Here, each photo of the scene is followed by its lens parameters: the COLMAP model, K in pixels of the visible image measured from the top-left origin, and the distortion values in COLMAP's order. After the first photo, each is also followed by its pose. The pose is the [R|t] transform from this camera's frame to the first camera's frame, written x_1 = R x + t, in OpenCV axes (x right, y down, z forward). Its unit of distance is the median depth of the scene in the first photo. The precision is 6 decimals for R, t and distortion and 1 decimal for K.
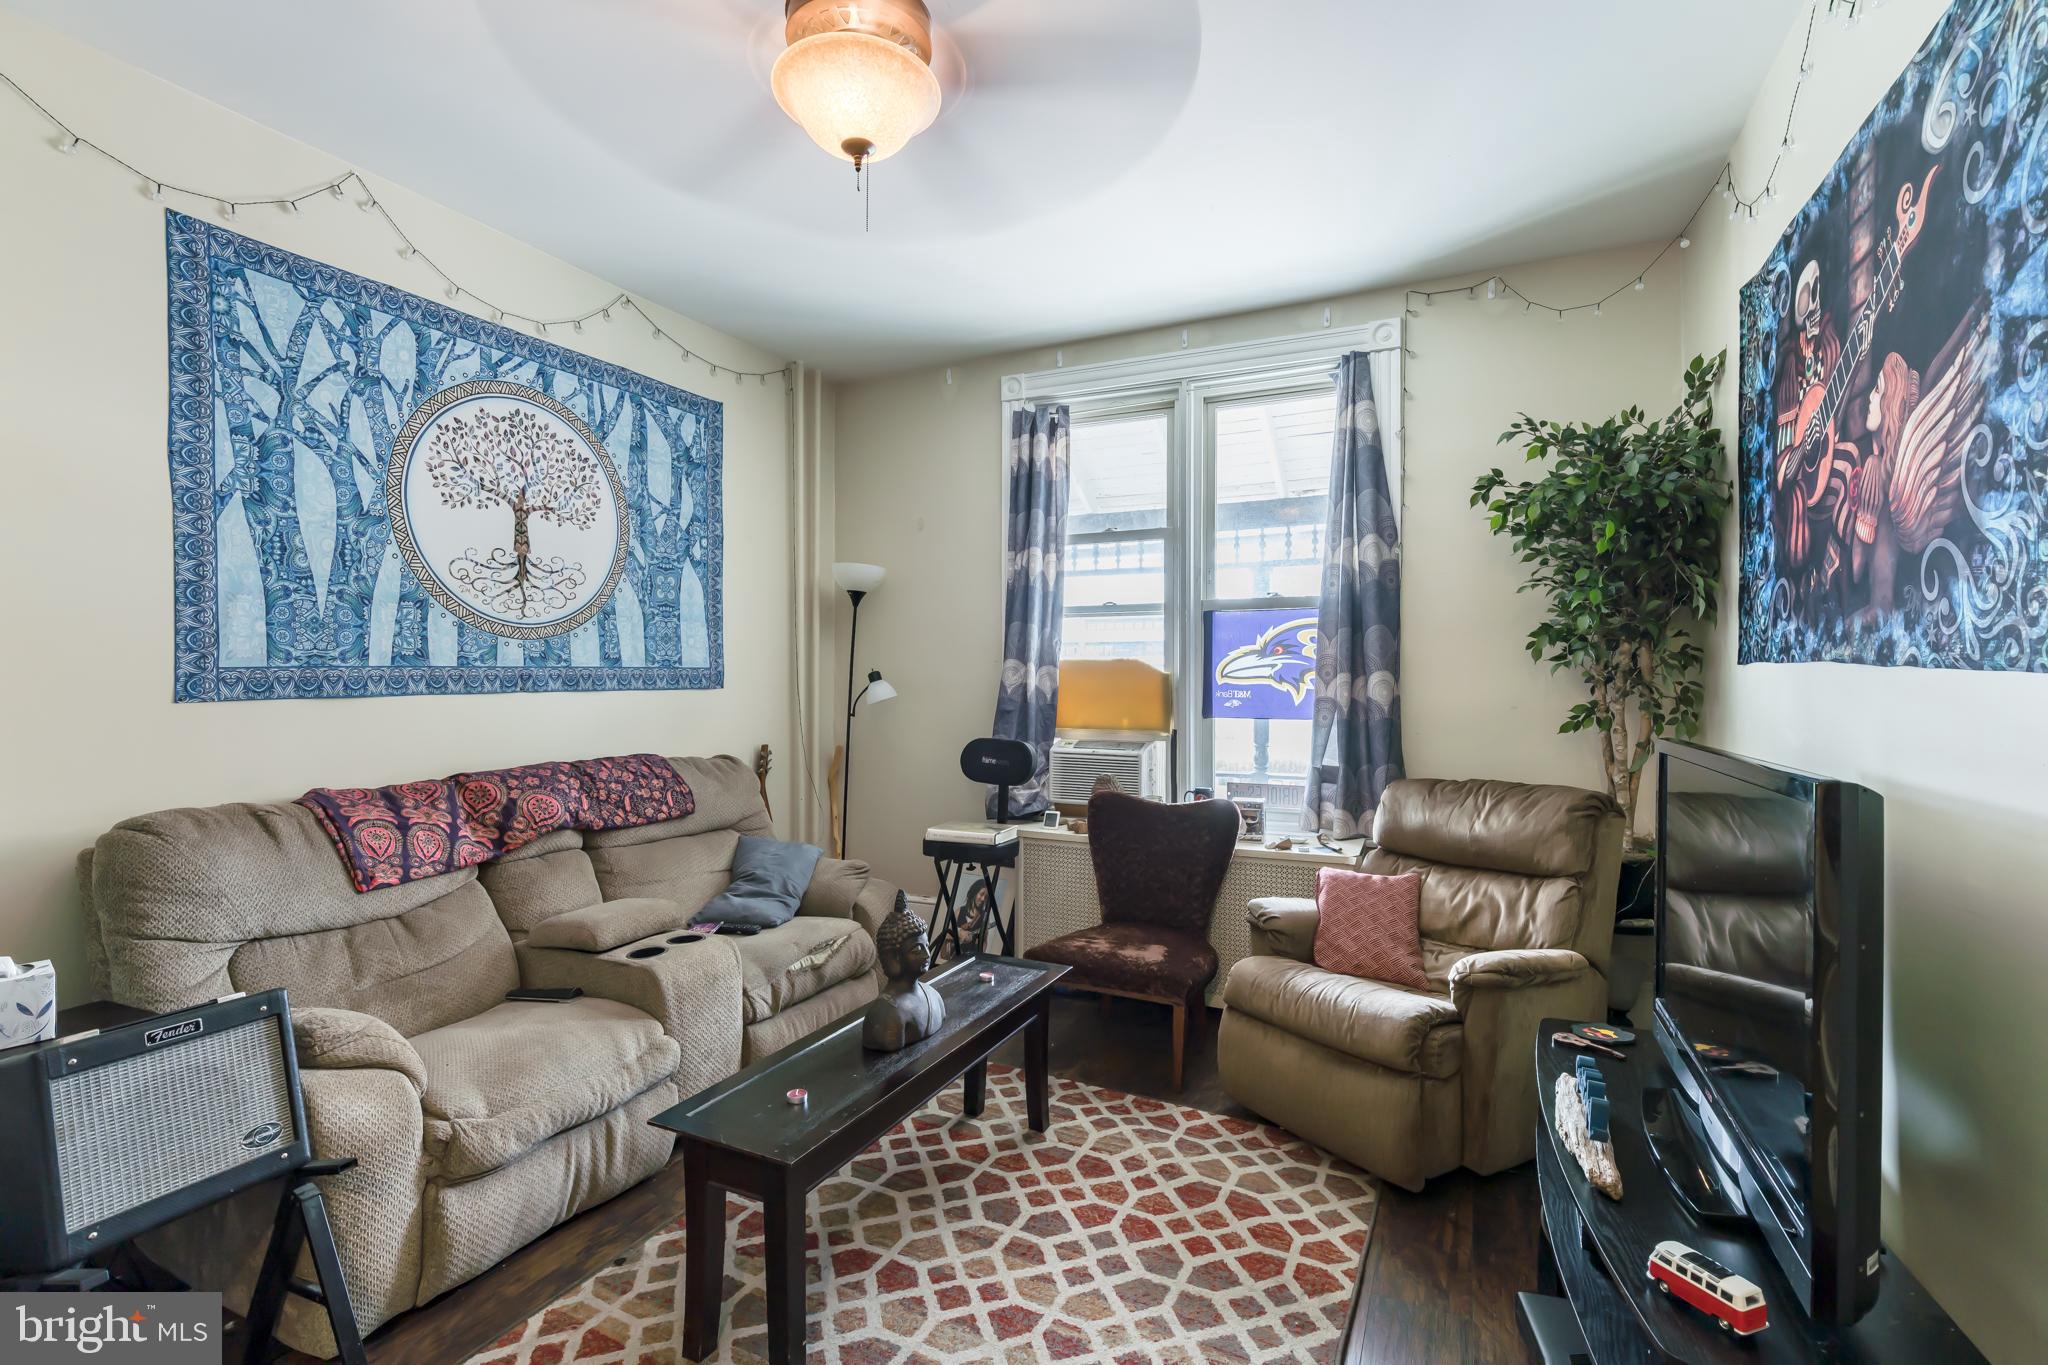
lens RADIAL K [[912.2, 0, 1017.7], [0, 912.2, 669.6], [0, 0, 1]] dist [0.004689, 0.000218]
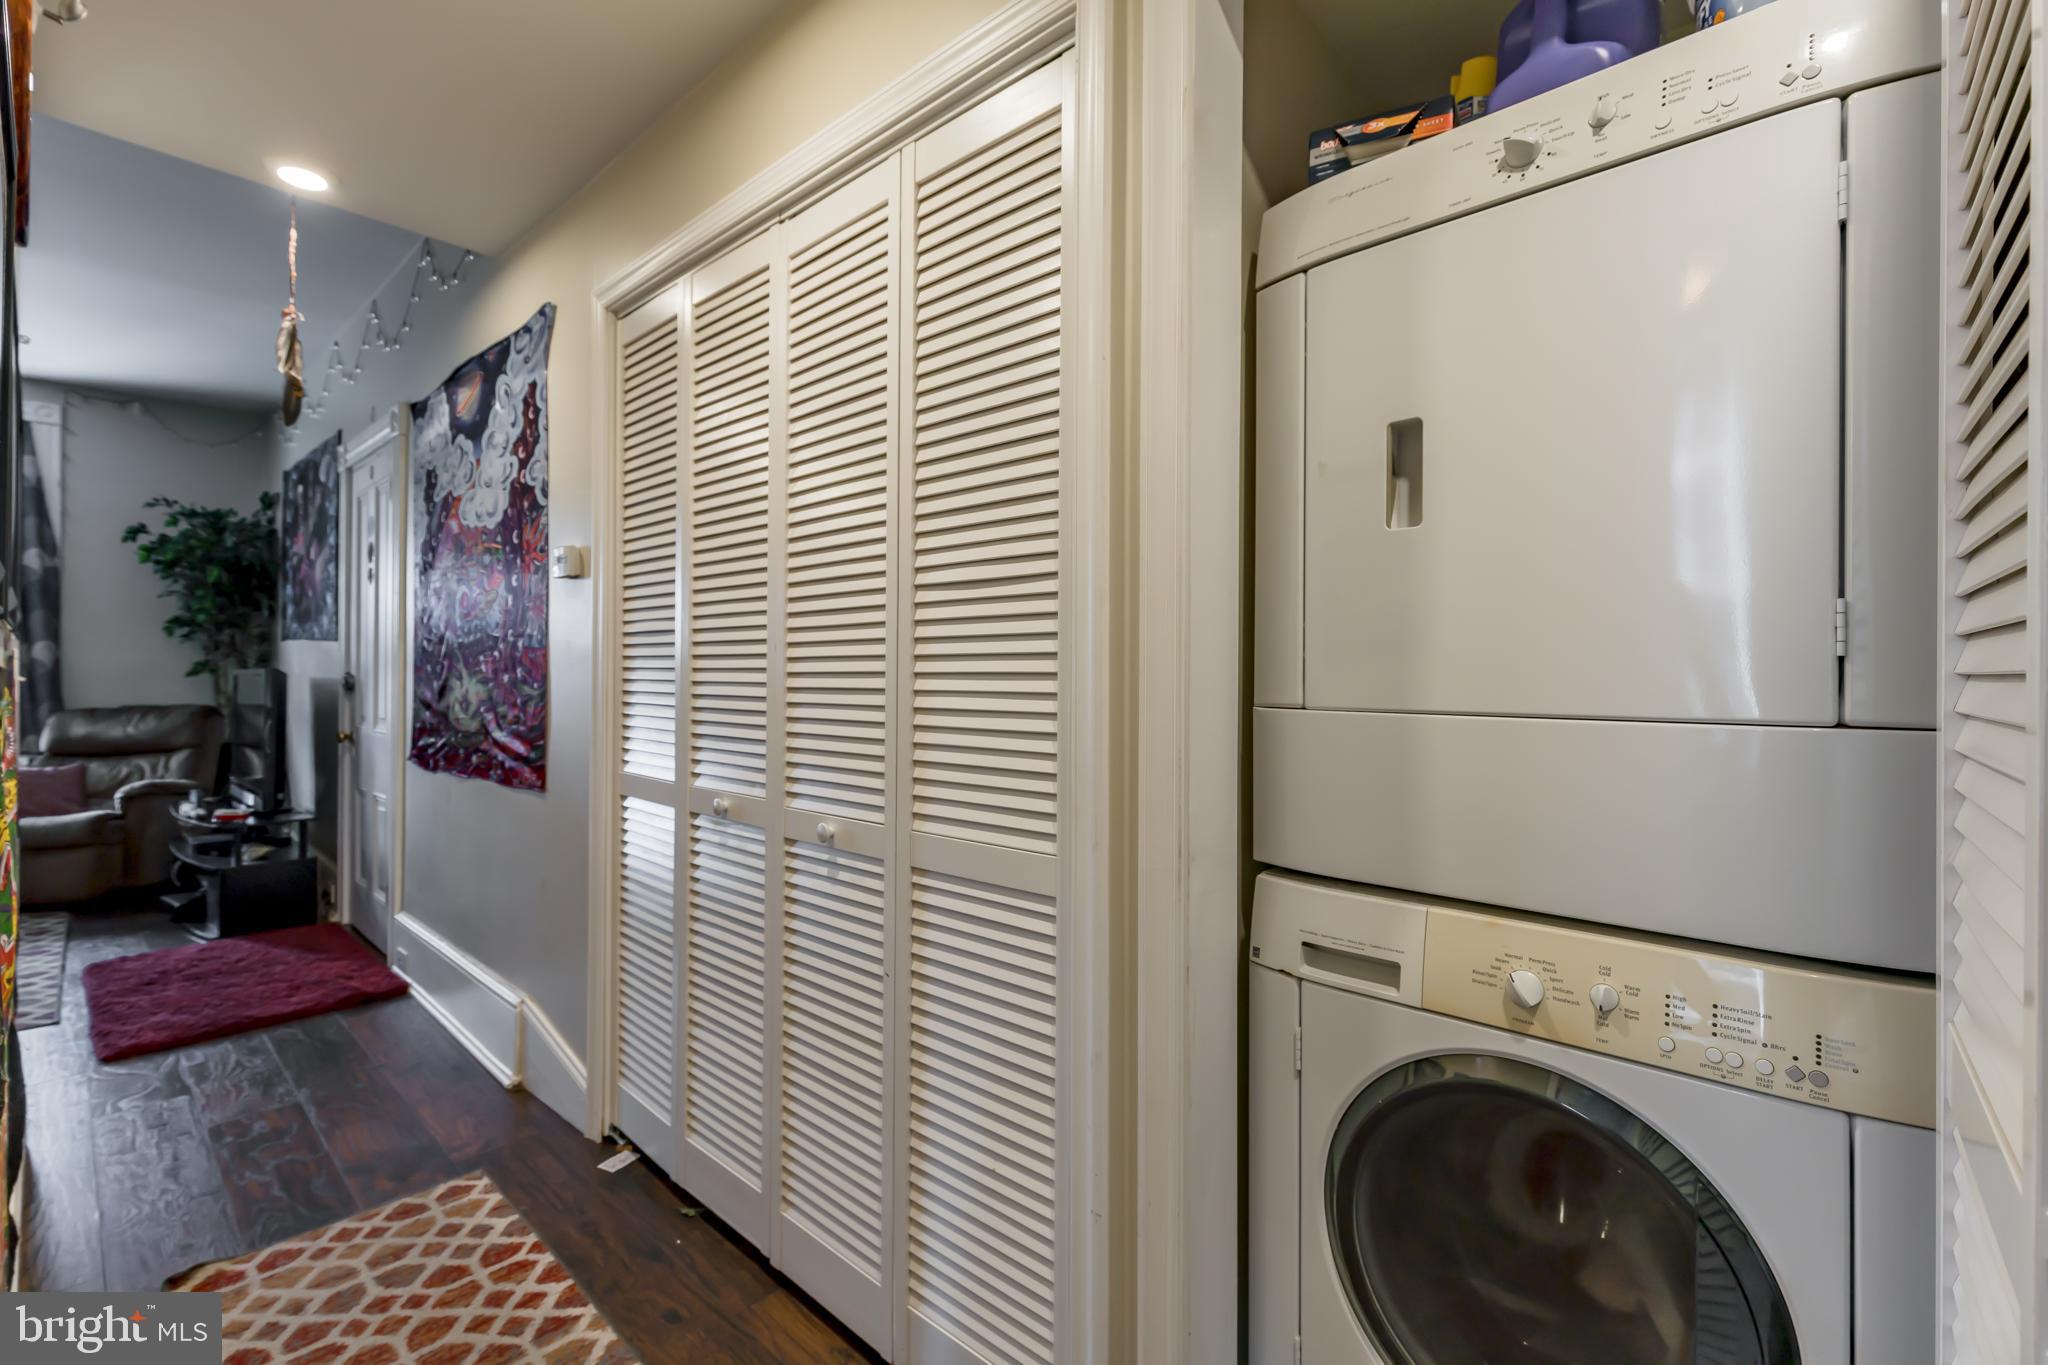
lens RADIAL K [[871.1, 0, 1018.3], [0, 871.1, 669.3], [0, 0, 1]] dist [0.000441, -0.000037]
pose [[0.272553, -0.000885, 0.962140, -0.650919], [-0.012422, 0.999913, 0.004438, 0.026553], [-0.962061, -0.013161, 0.272518, -1.114569]]
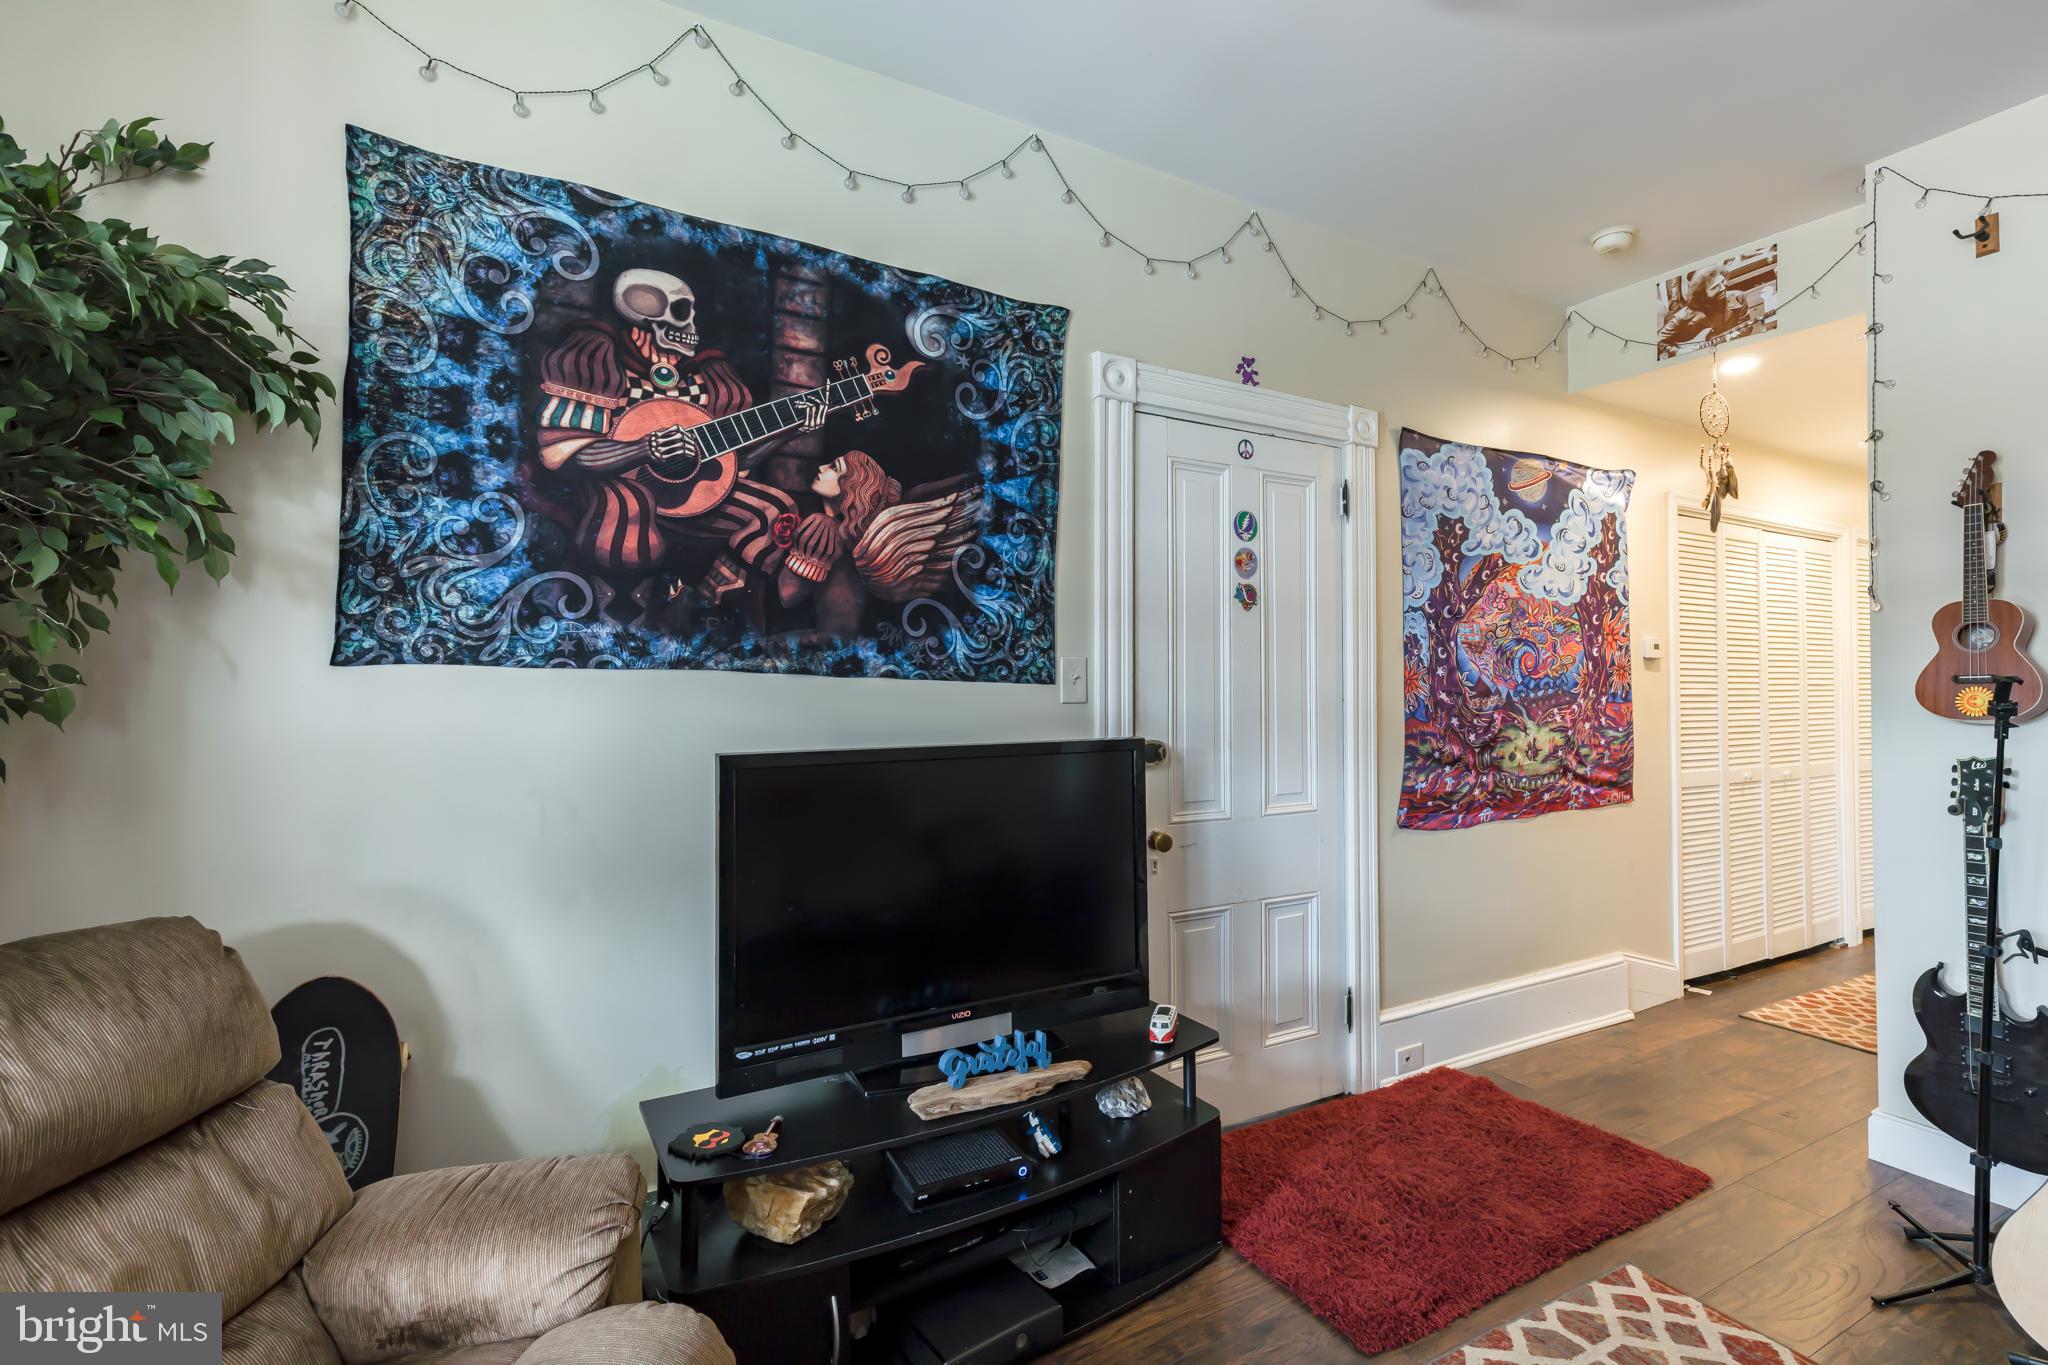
lens RADIAL K [[912.2, 0, 1017.7], [0, 912.2, 669.6], [0, 0, 1]] dist [0.004689, 0.000218]
pose [[-0.812474, 0.007042, 0.582955, -0.025380], [-0.009751, 0.999623, -0.025666, 0.009793], [-0.582916, -0.026538, -0.812099, 1.077254]]
